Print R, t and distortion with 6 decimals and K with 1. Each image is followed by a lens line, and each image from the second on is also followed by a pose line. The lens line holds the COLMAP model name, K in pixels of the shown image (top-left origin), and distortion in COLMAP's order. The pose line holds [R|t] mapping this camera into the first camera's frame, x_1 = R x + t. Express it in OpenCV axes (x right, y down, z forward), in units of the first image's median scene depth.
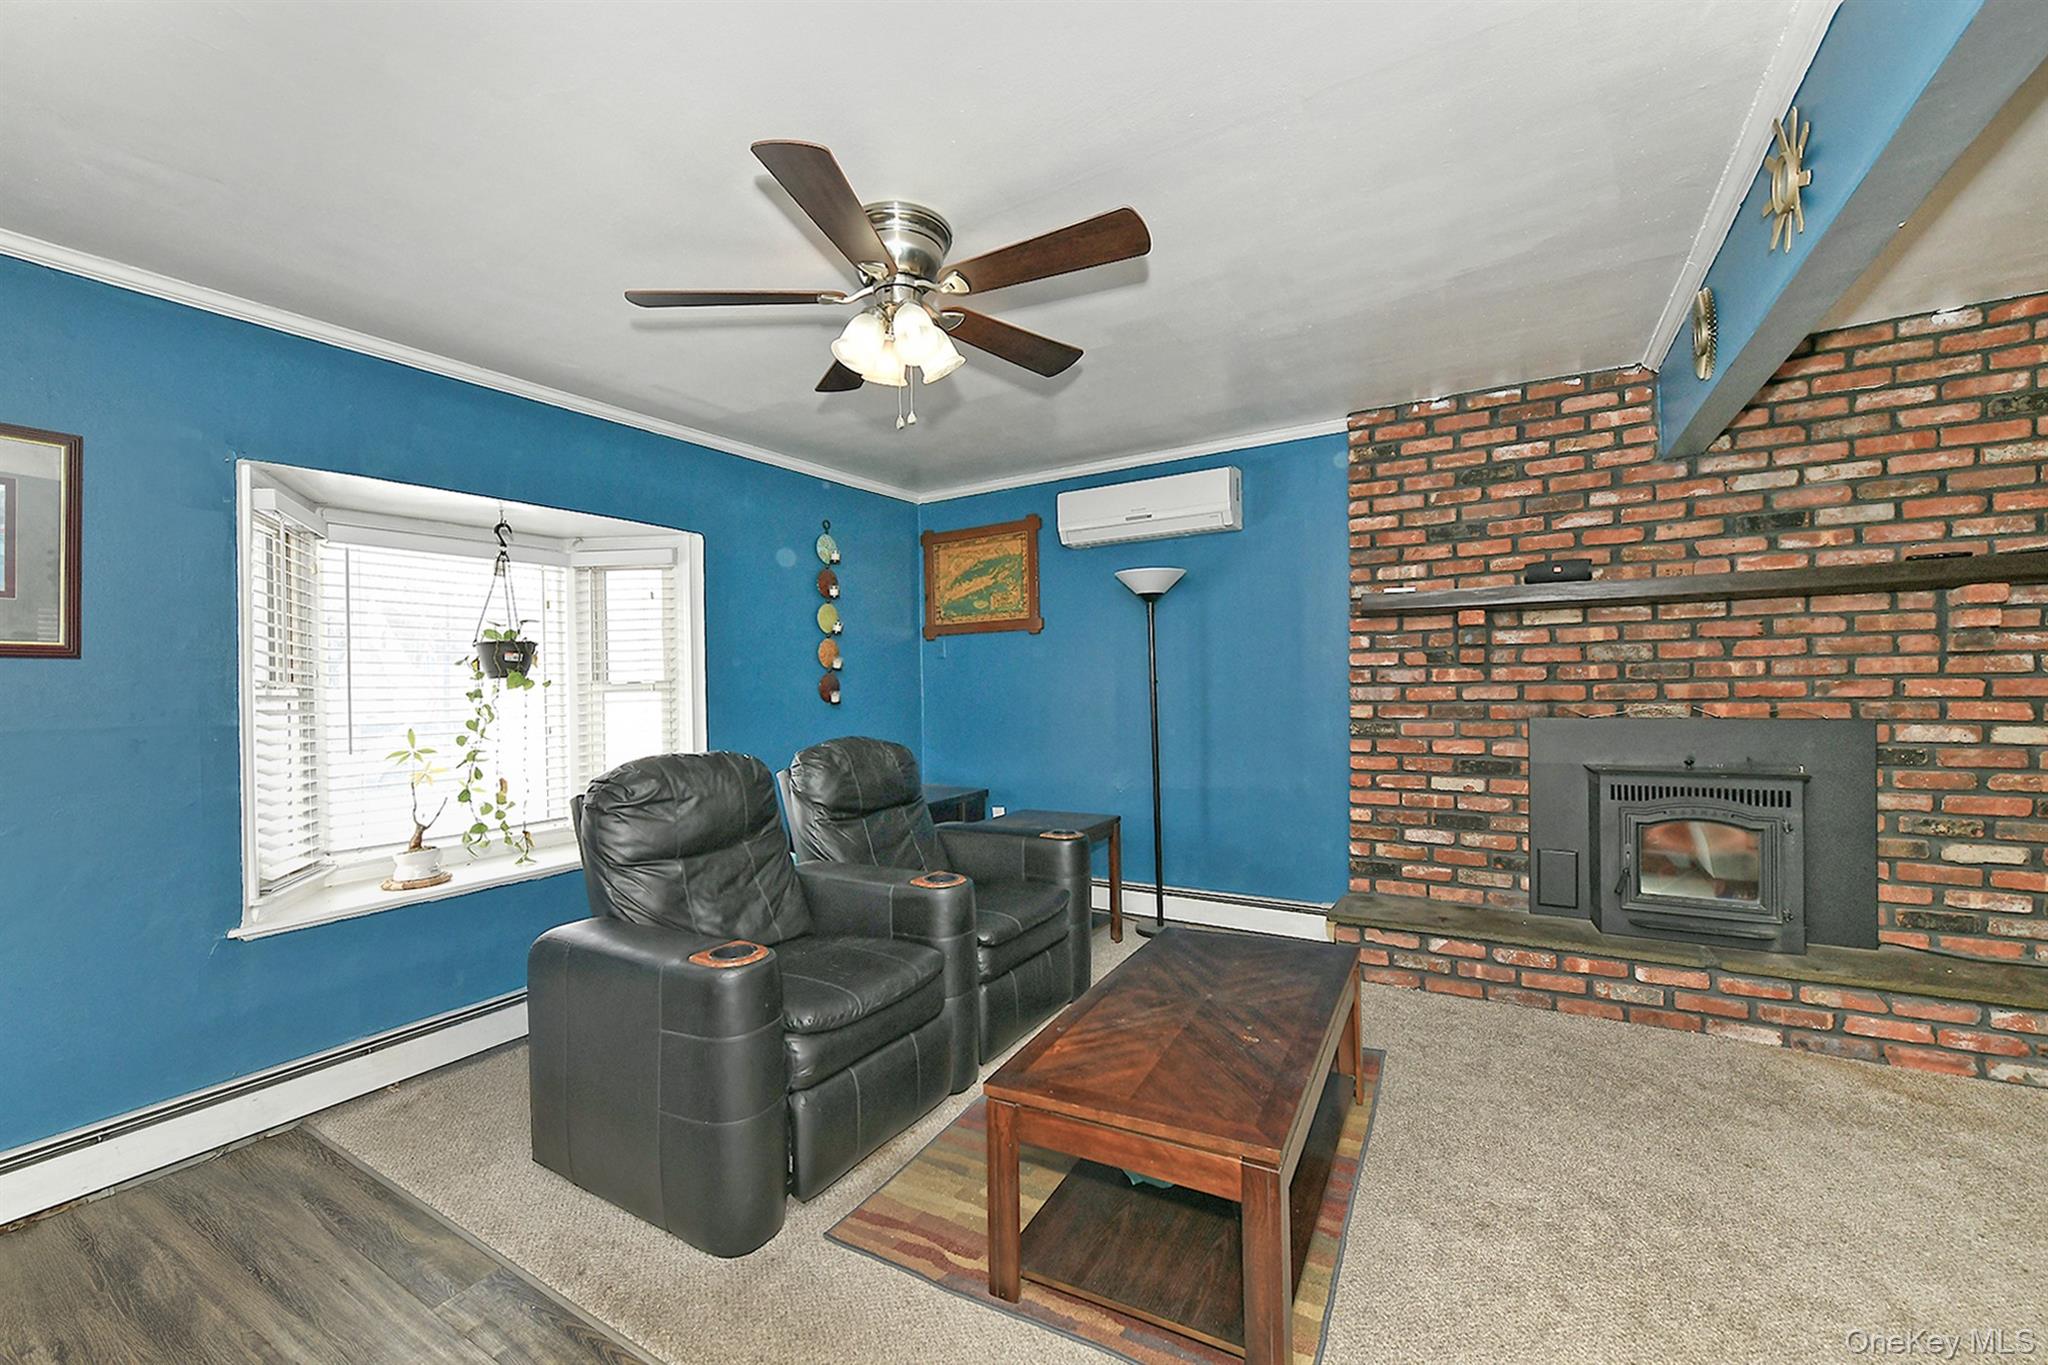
lens RADIAL K [[814.4, 0, 1029.1], [0, 814.4, 693.4], [0, 0, 1]] dist [-0.011689, -0.000096]
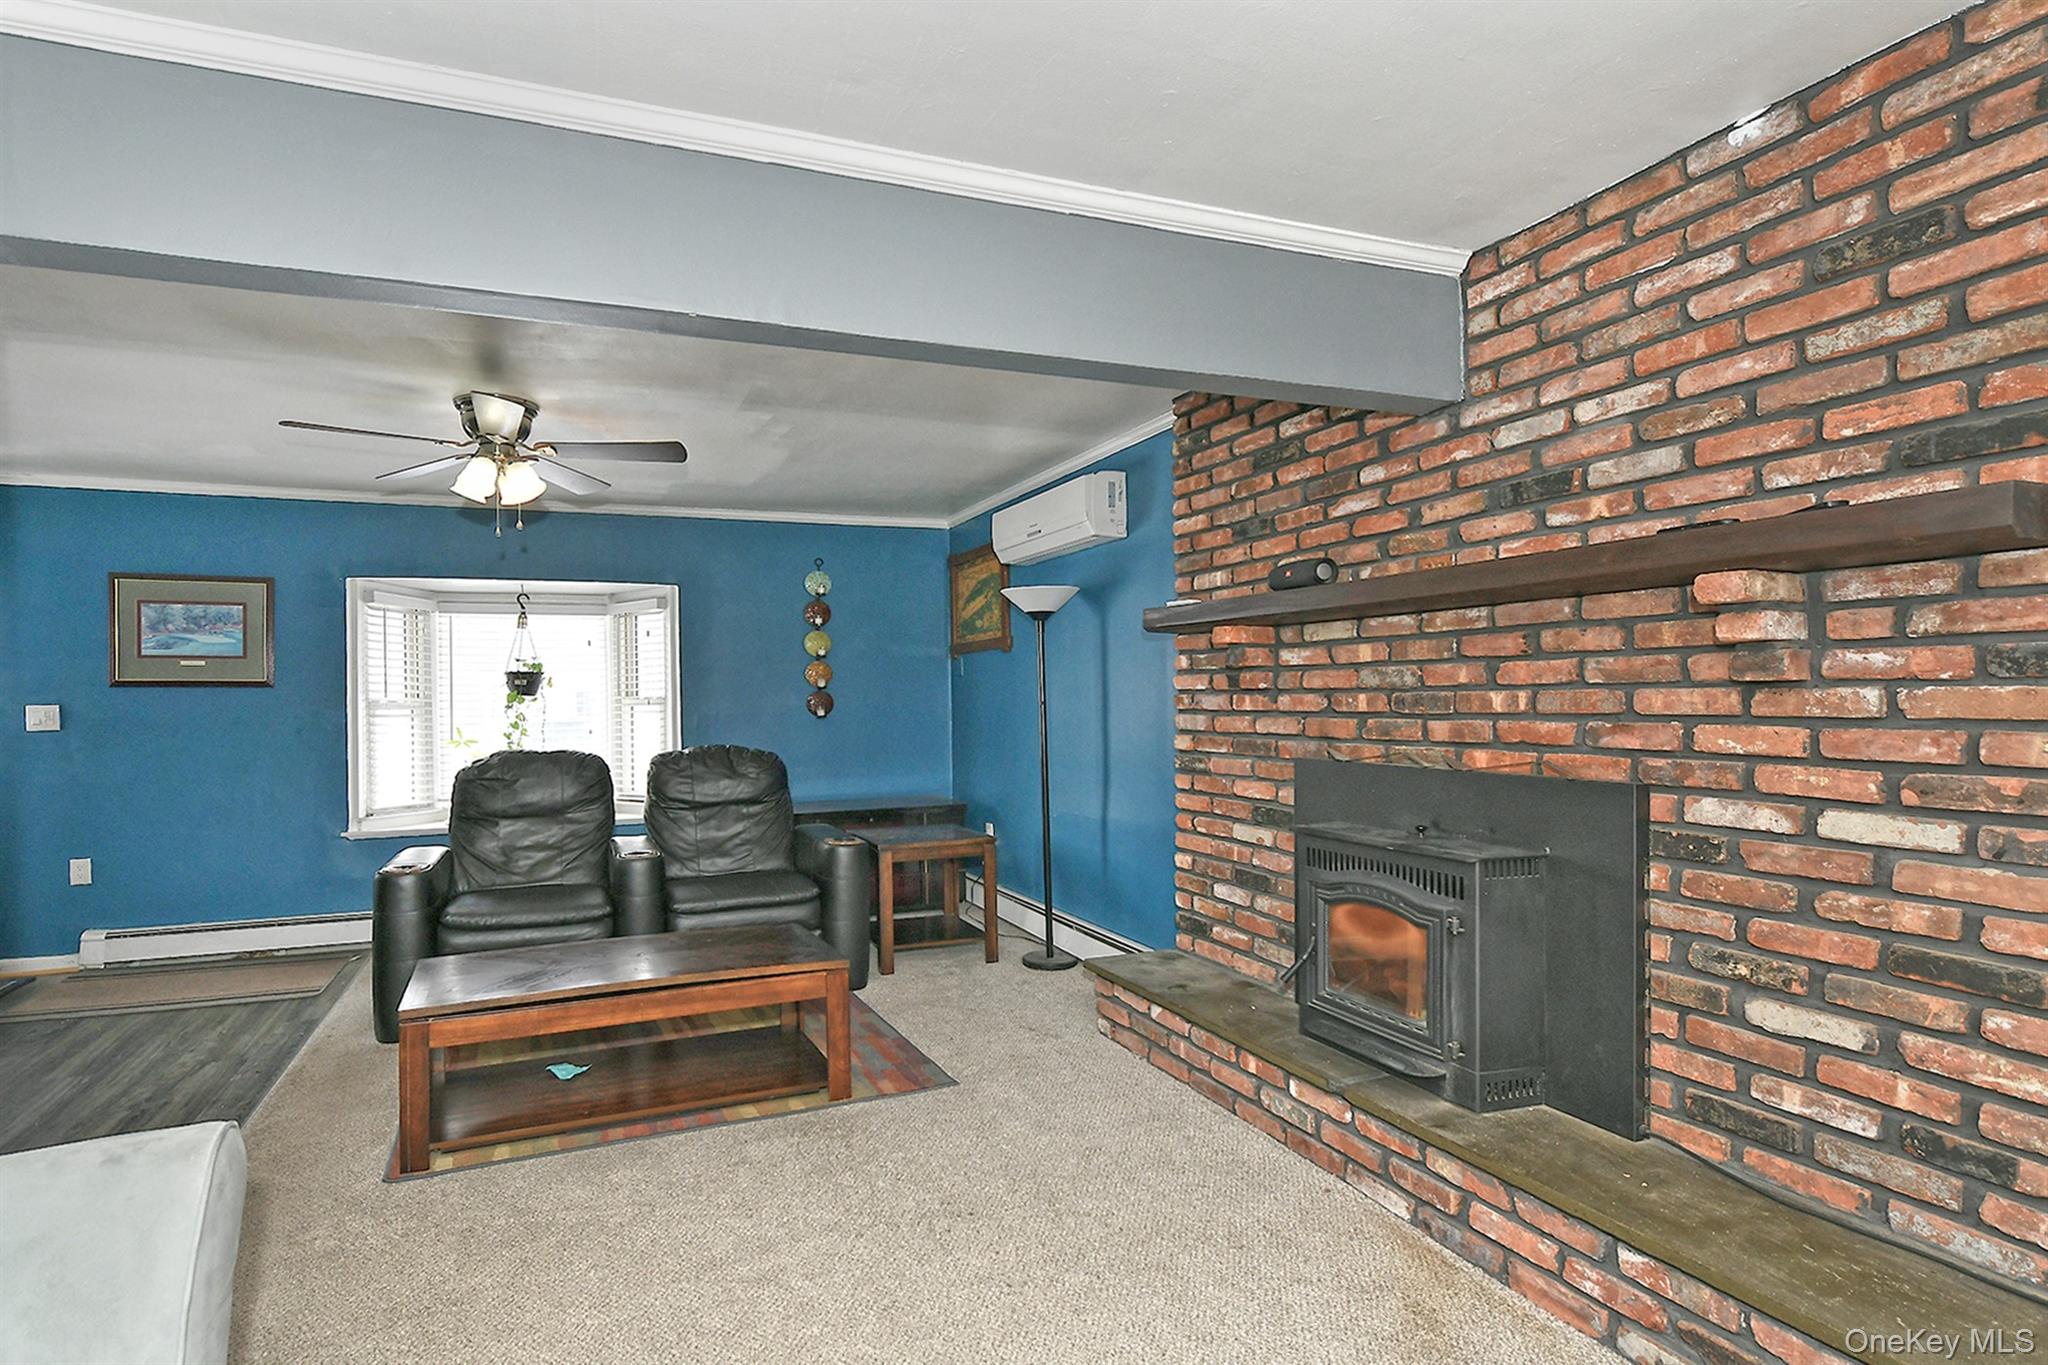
lens RADIAL K [[951.6, 0, 1024.3], [0, 951.6, 709.7], [0, 0, 1]] dist [-0.011035, -0.001226]
pose [[0.814332, 0.021140, -0.580014, 0.983103], [-0.015620, 0.999773, 0.014509, -0.028215], [0.580189, -0.002755, 0.814477, 0.085838]]
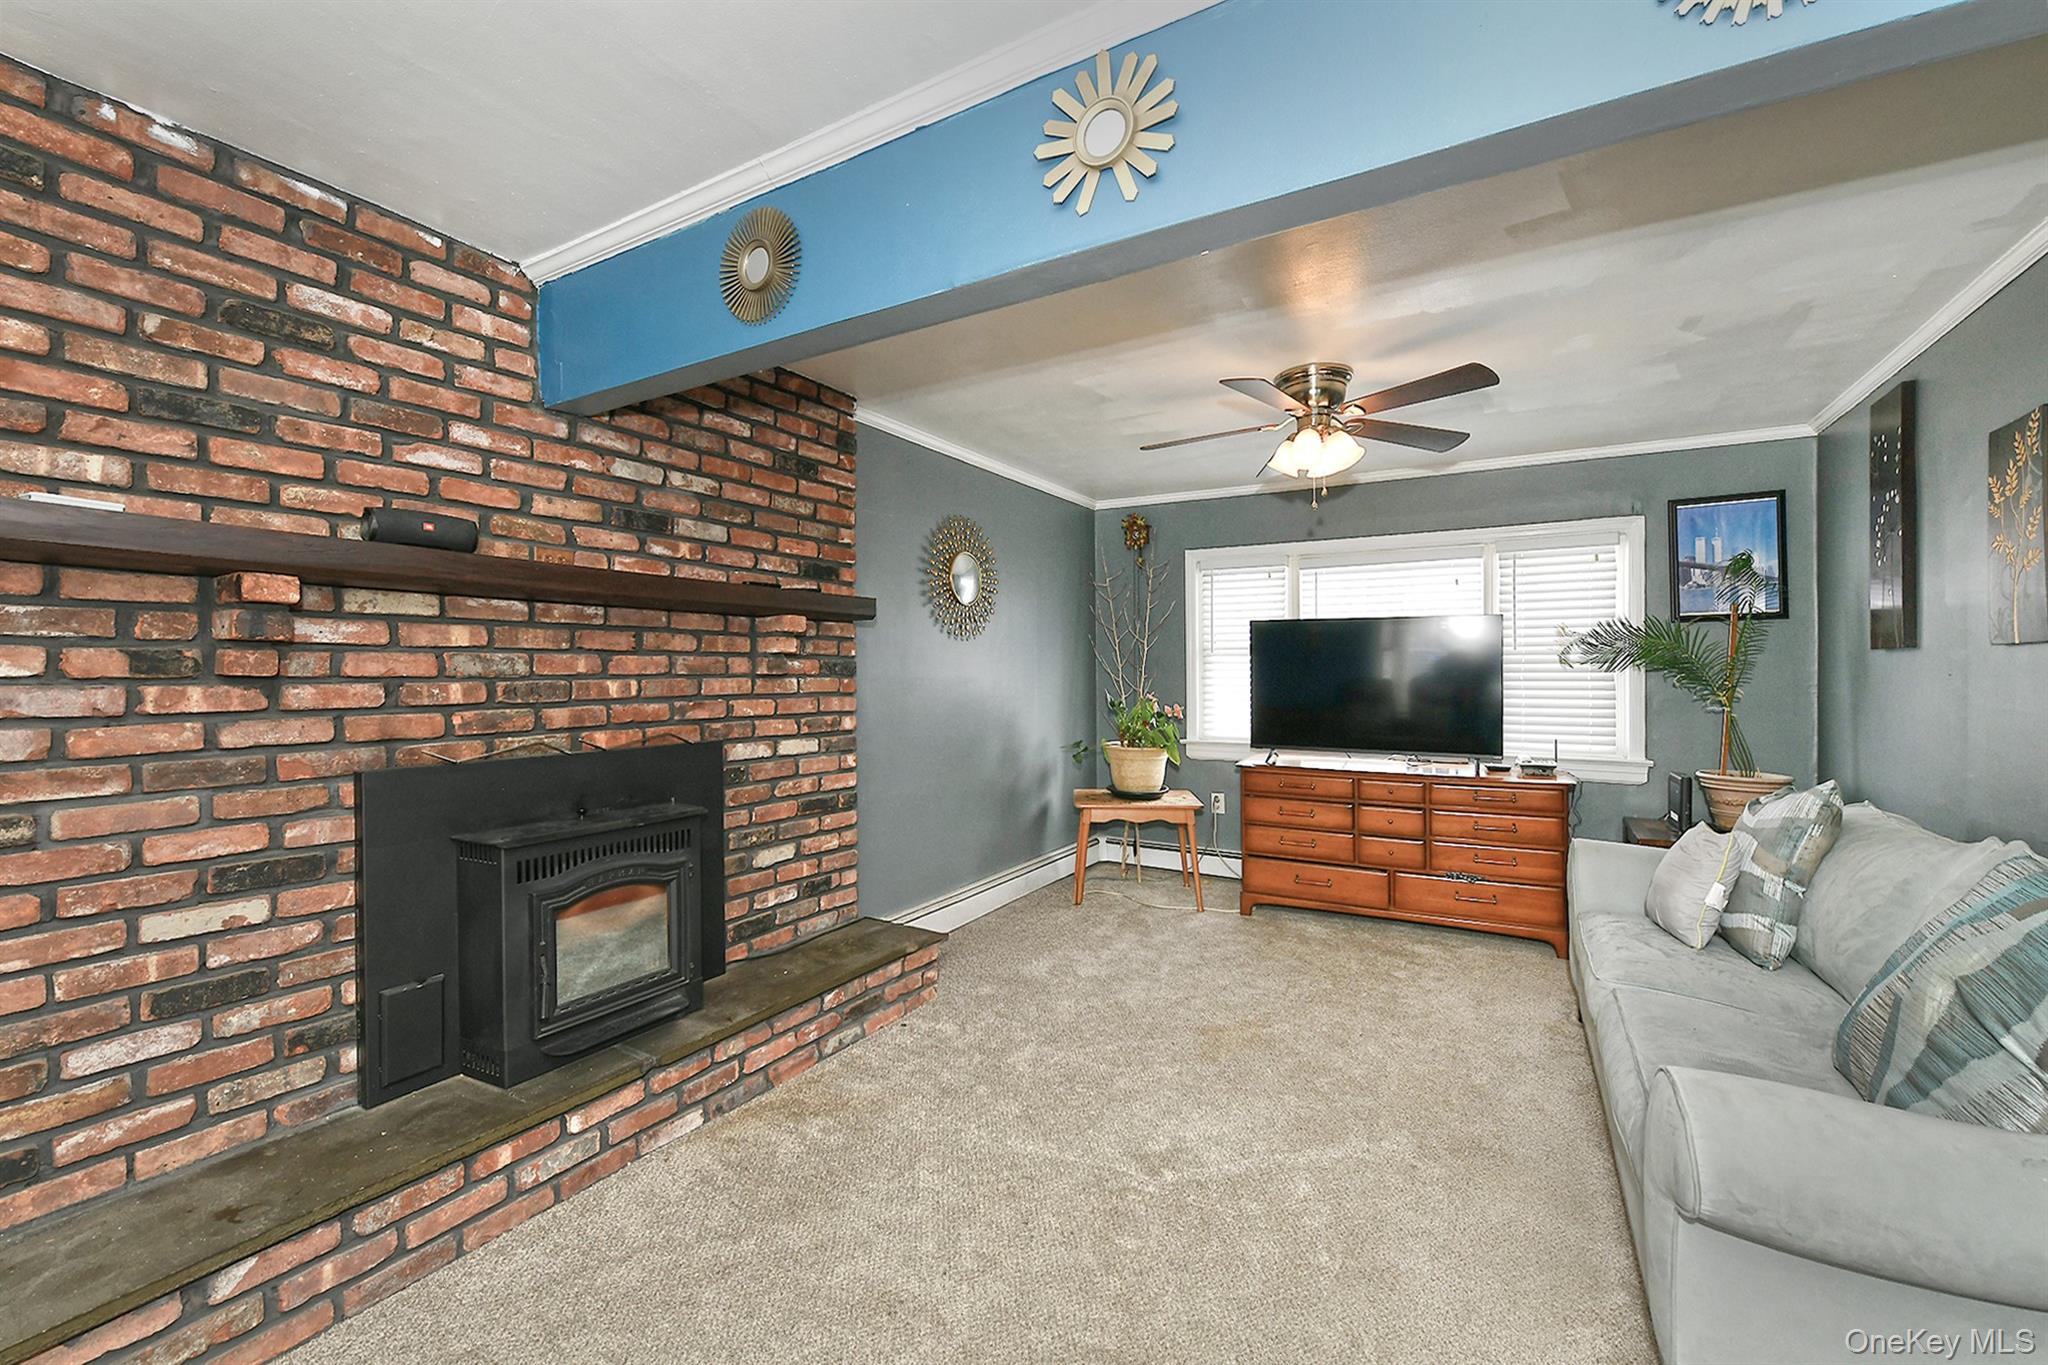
lens RADIAL K [[814.4, 0, 1038.1], [0, 814.4, 680.7], [0, 0, 1]] dist [-0.011689, -0.000096]
pose [[0.026204, 0.011034, 0.999596, 0.053822], [0.016398, 0.999800, -0.011466, -0.021652], [-0.999522, 0.016692, 0.026018, 0.523456]]
